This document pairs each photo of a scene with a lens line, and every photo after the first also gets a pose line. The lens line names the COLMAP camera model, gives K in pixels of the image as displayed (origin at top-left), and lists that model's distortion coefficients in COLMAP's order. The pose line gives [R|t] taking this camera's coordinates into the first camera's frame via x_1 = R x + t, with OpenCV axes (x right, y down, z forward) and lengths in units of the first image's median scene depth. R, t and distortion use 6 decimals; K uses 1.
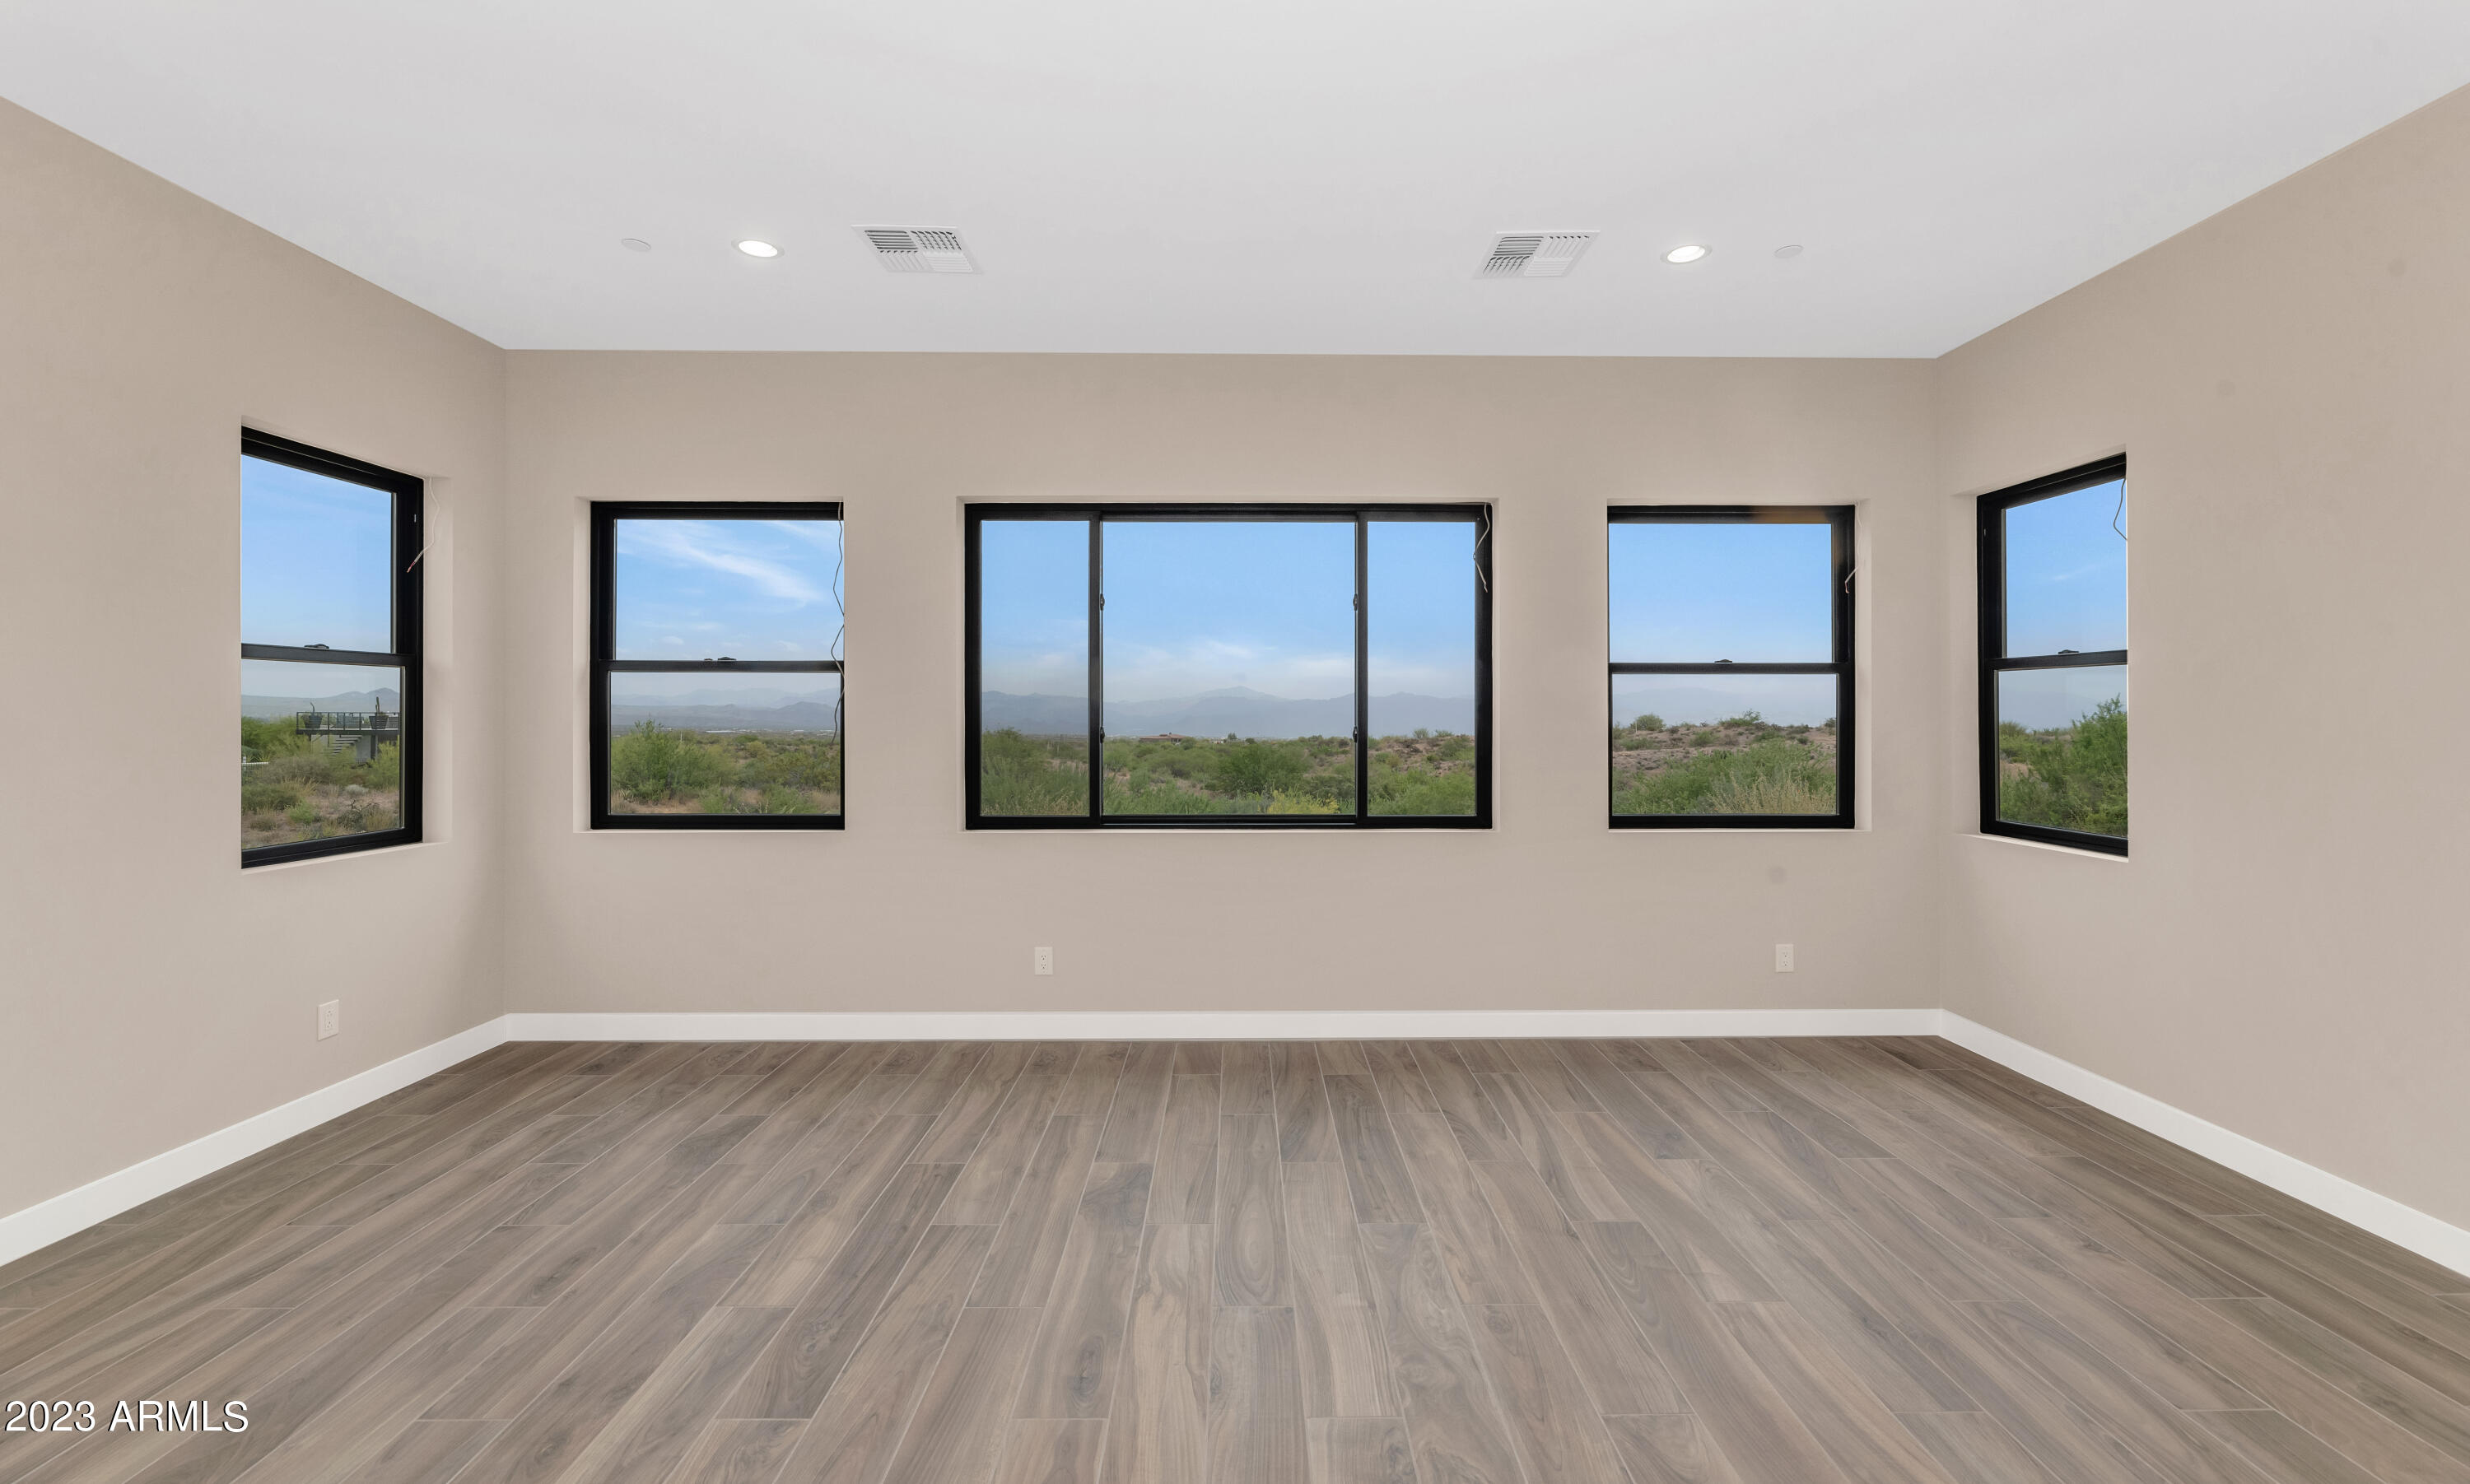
lens RADIAL K [[1028.9, 0, 1235.0], [0, 1028.9, 742.0], [0, 0, 1]] dist [-0.002232, -0.000010]
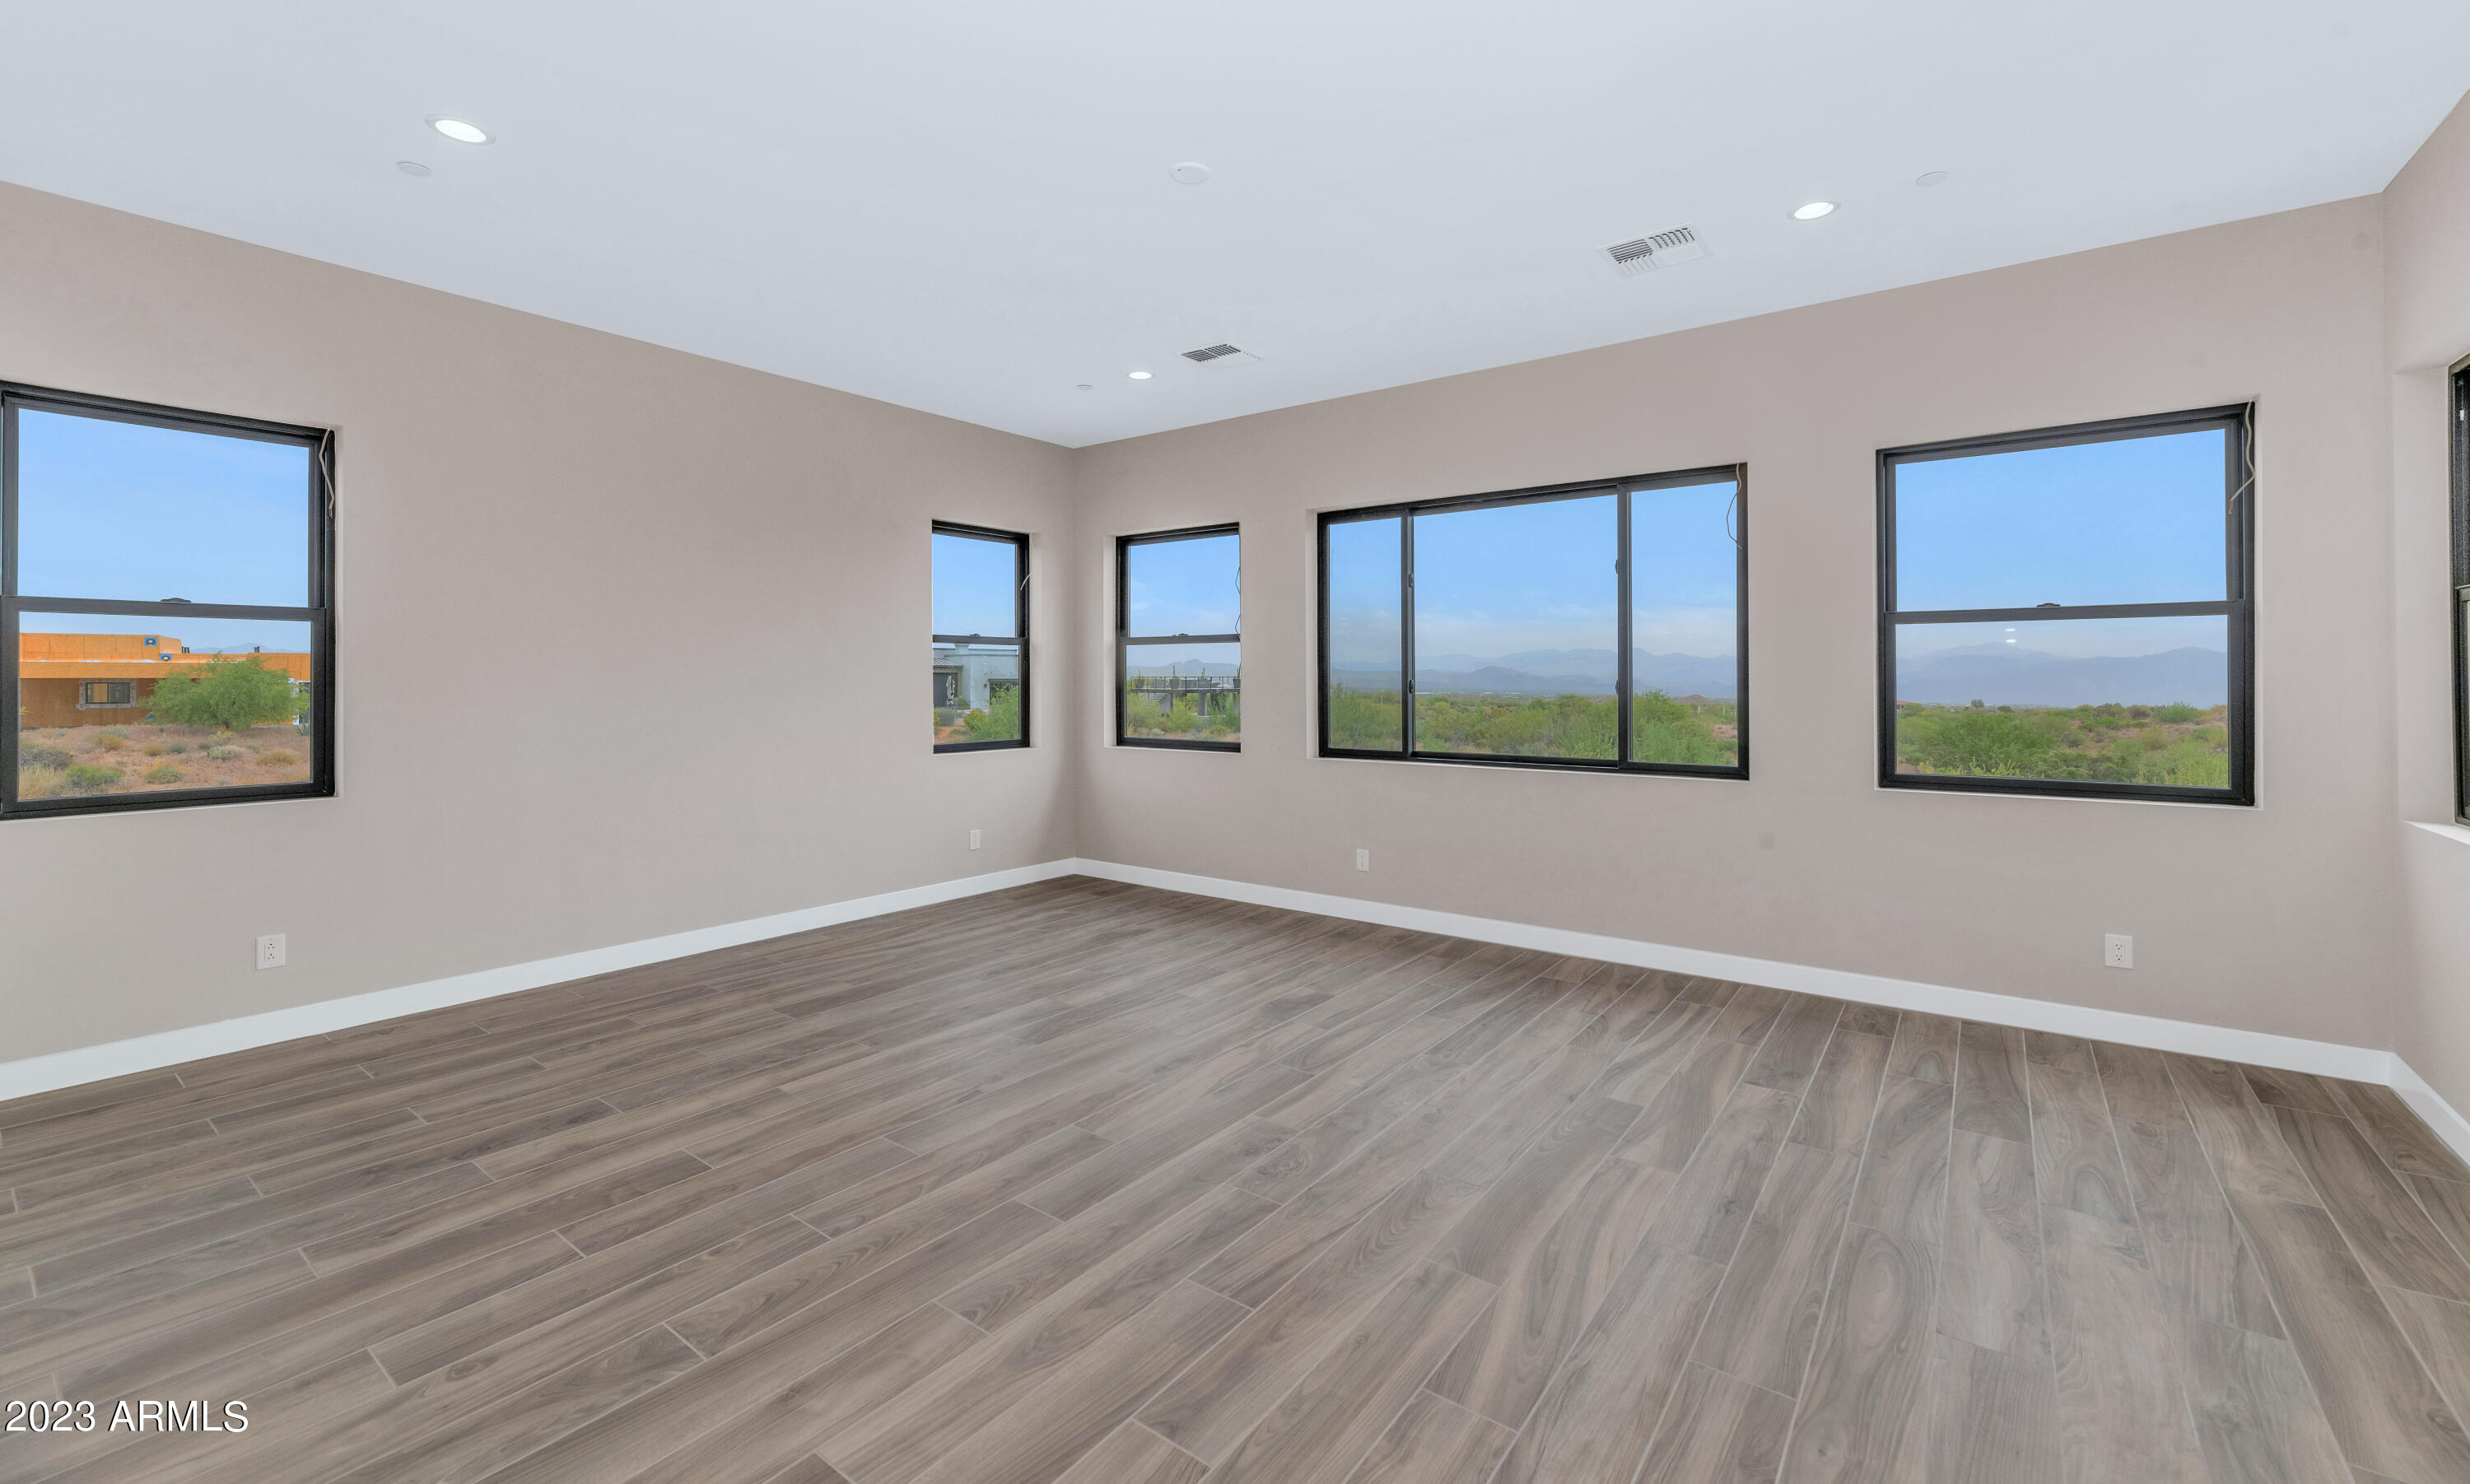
lens RADIAL K [[999.8, 0, 1235.0], [0, 999.8, 742.0], [0, 0, 1]] dist [0.001154, -0.000121]
pose [[0.793717, 0.036922, -0.607166, 0.457658], [-0.014238, 0.999010, 0.042137, 0.011963], [0.608121, -0.024800, 0.793457, -0.102870]]
